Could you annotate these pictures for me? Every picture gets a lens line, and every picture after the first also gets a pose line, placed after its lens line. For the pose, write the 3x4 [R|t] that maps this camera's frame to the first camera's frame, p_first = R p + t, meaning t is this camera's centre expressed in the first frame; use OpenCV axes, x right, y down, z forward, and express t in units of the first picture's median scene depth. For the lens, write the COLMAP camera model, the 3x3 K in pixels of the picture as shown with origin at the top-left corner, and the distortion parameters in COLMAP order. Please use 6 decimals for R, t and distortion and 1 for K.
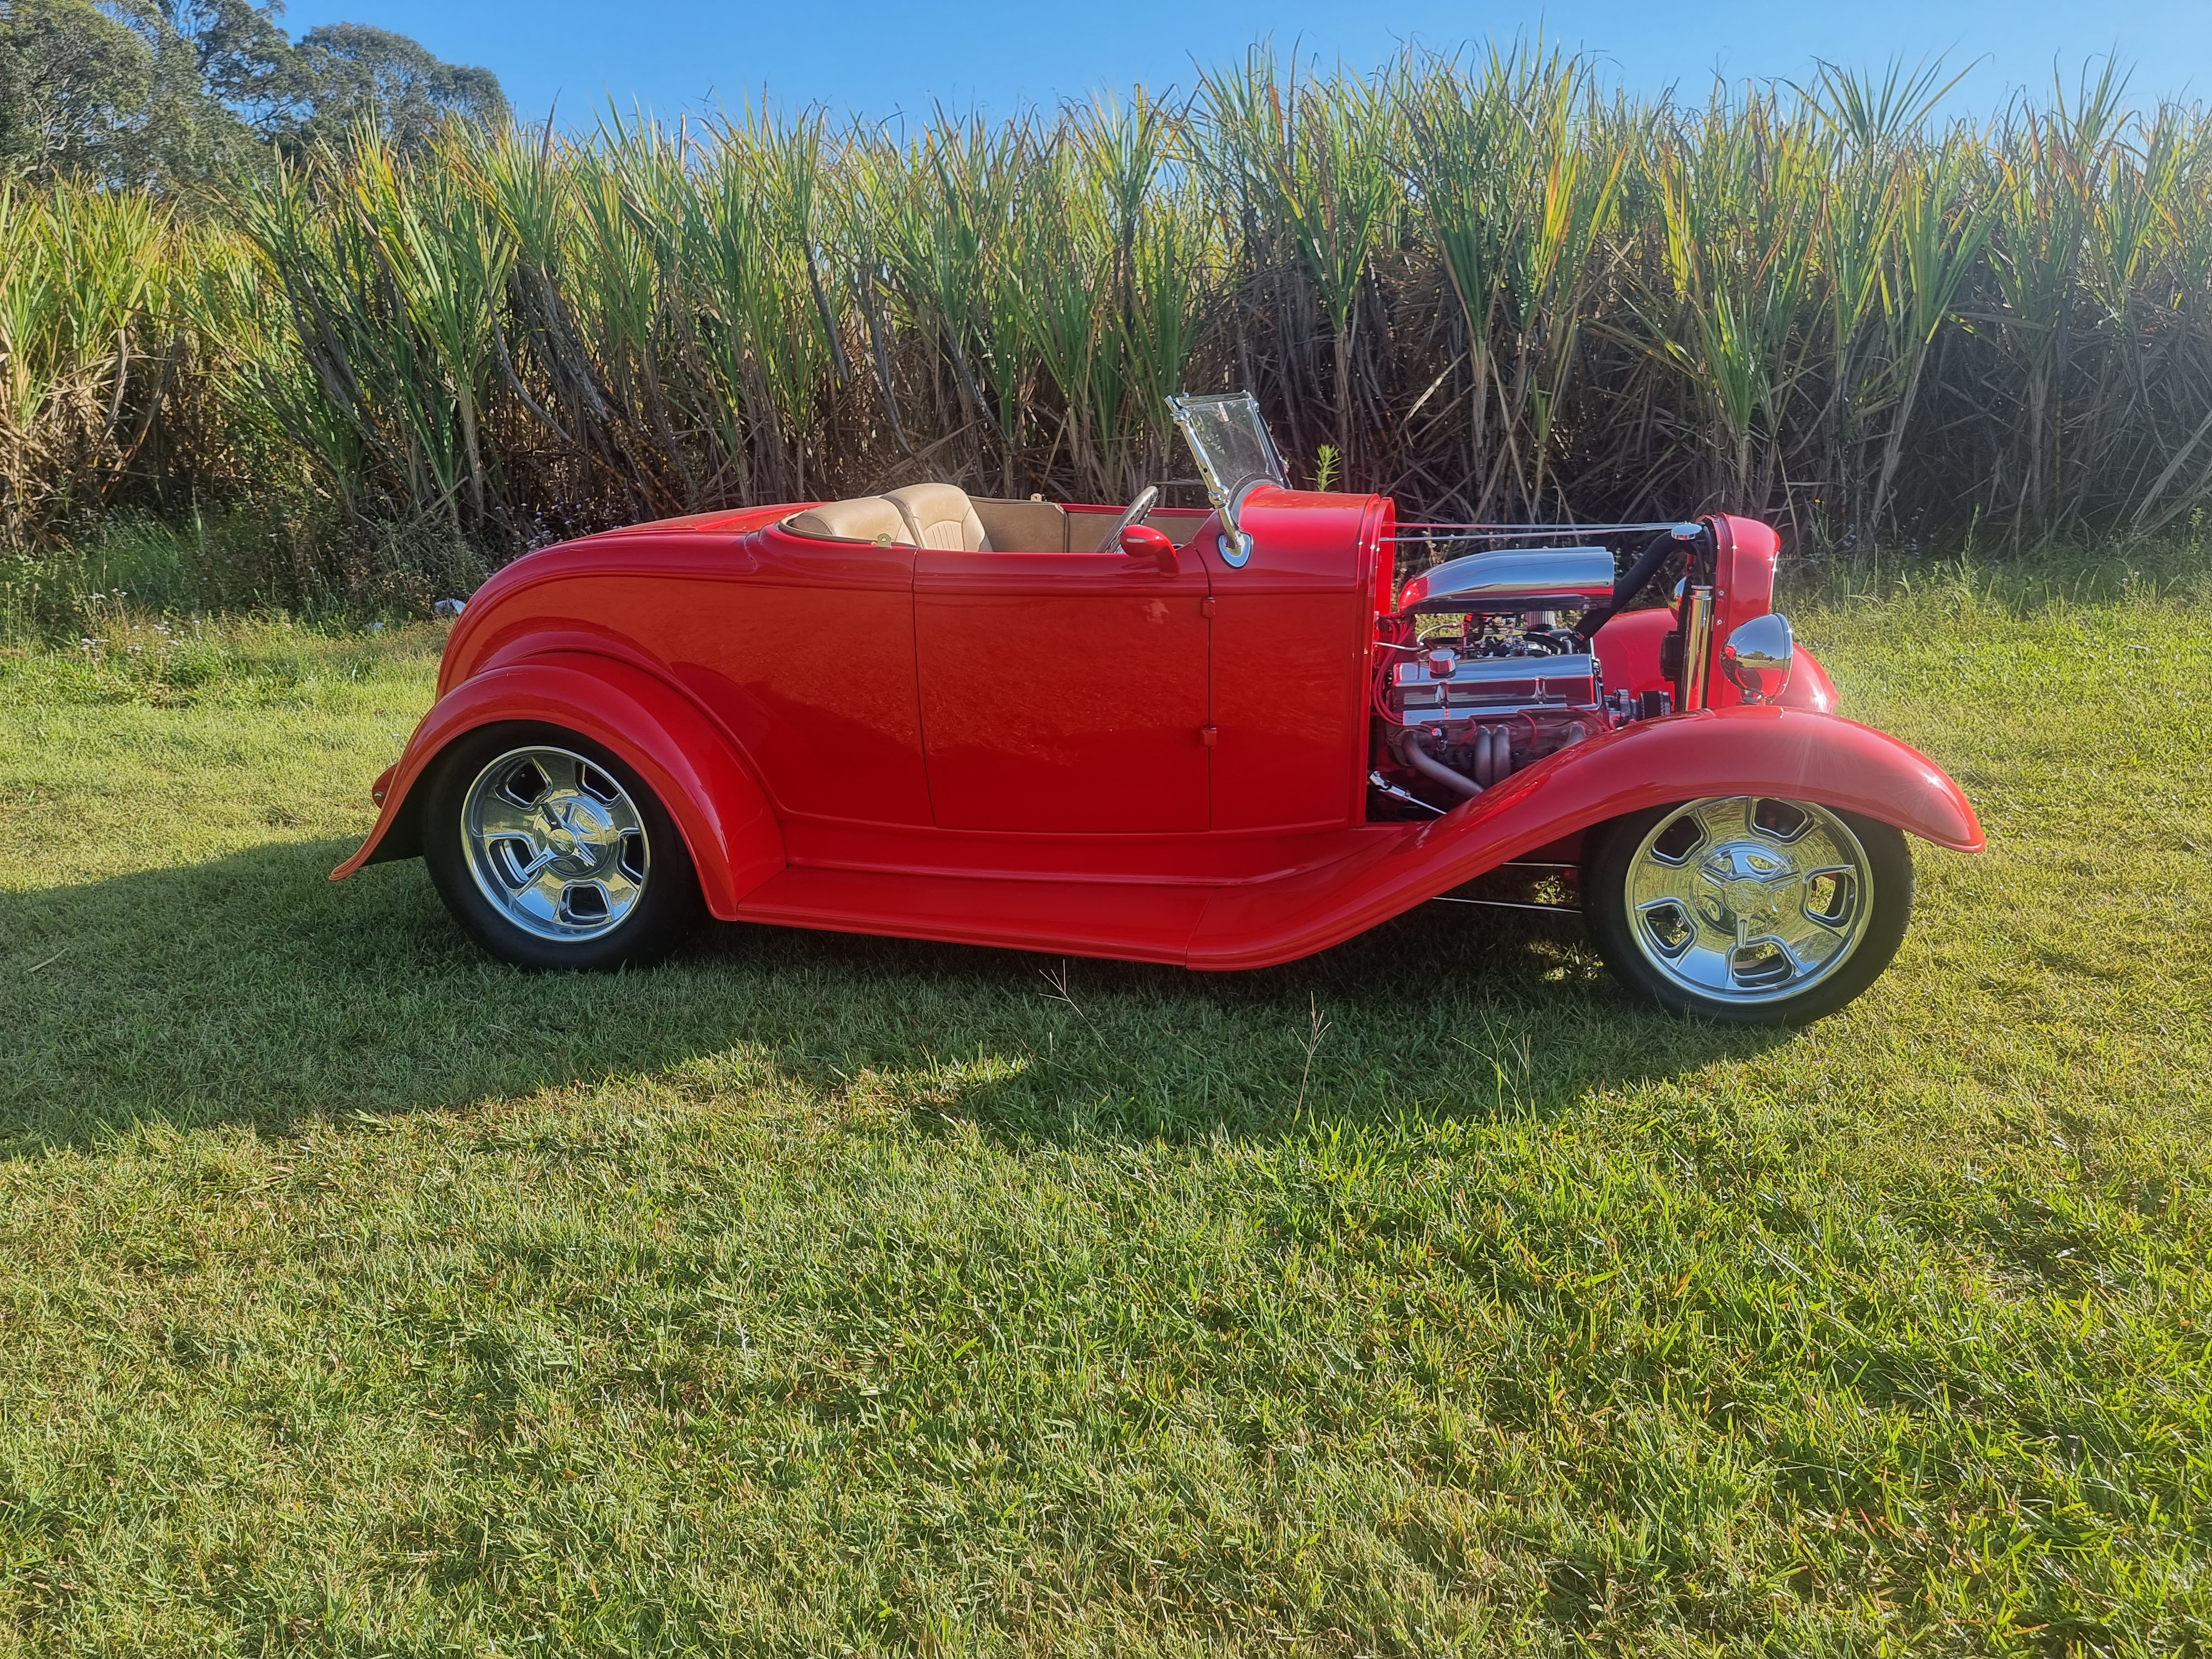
lens RADIAL K [[1511.0, 0, 1059.4], [0, 1511.0, 827.6], [0, 0, 1]] dist [0.083851, -0.083110]
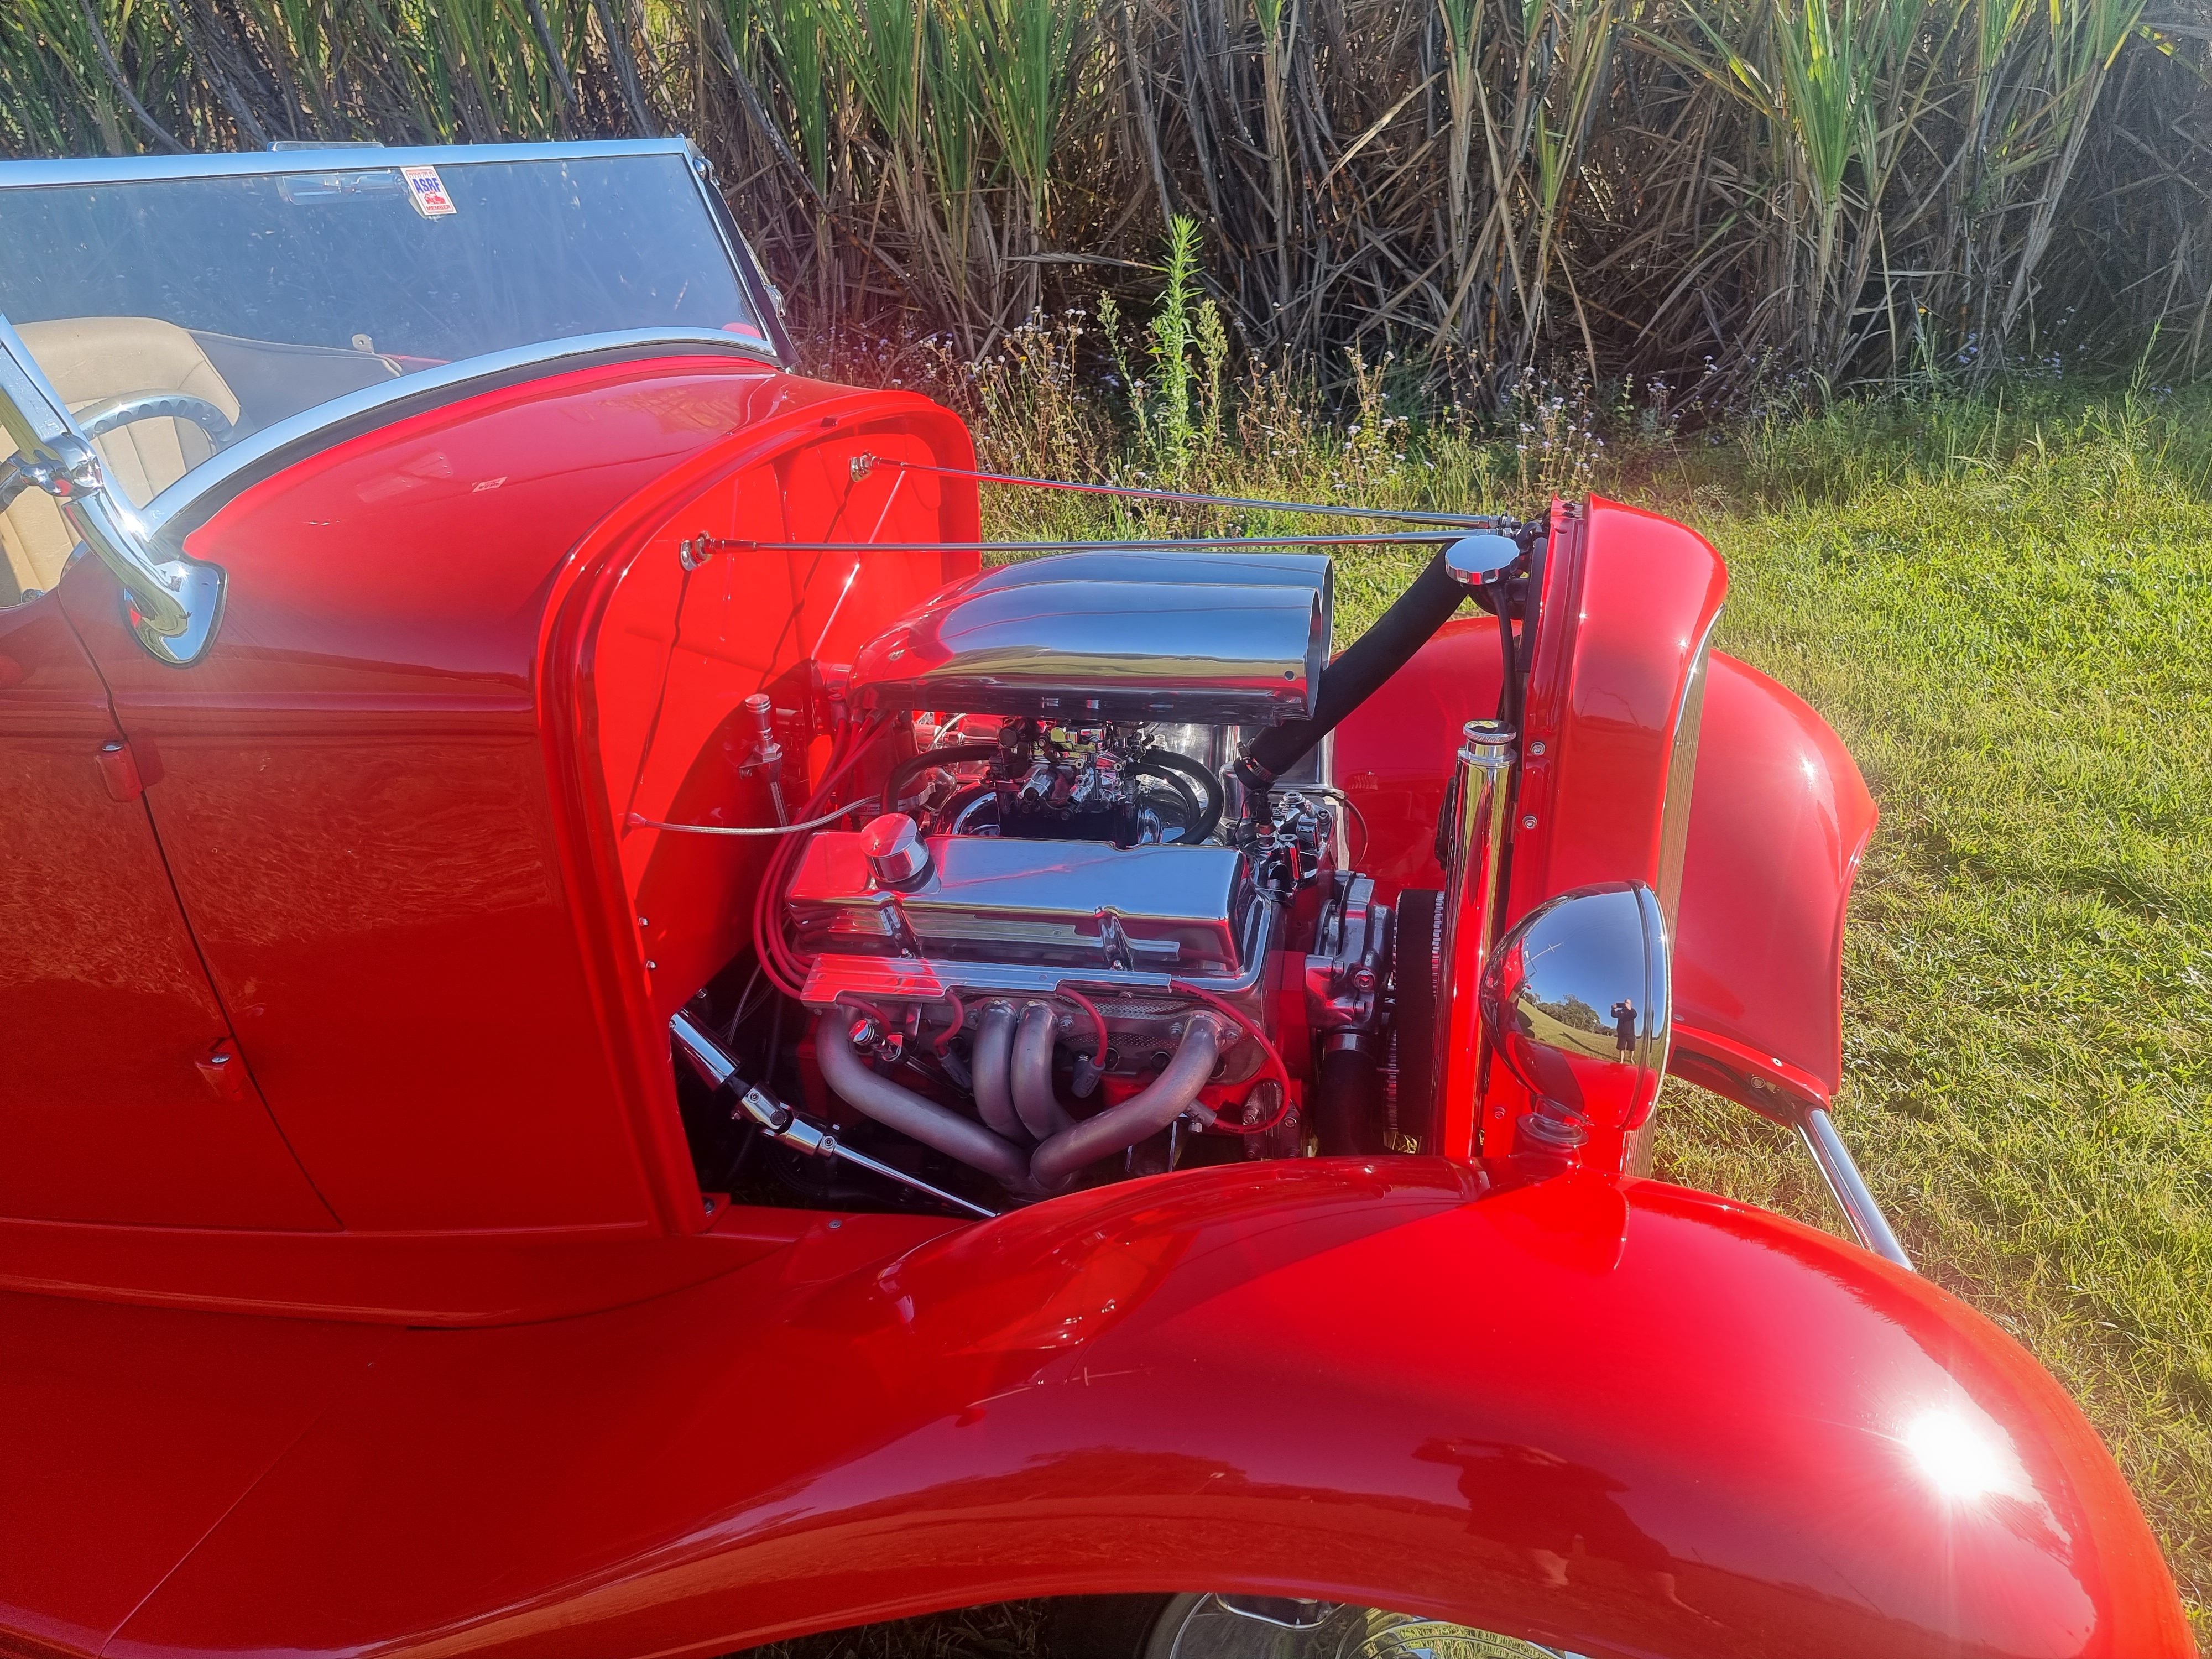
lens RADIAL K [[1511.0, 0, 1059.4], [0, 1511.0, 827.6], [0, 0, 1]] dist [0.083851, -0.083110]
pose [[0.998801, 0.027491, -0.040505, 0.126276], [-0.020877, 0.987613, 0.155515, -0.073235], [0.044279, -0.154483, 0.987003, 0.237272]]
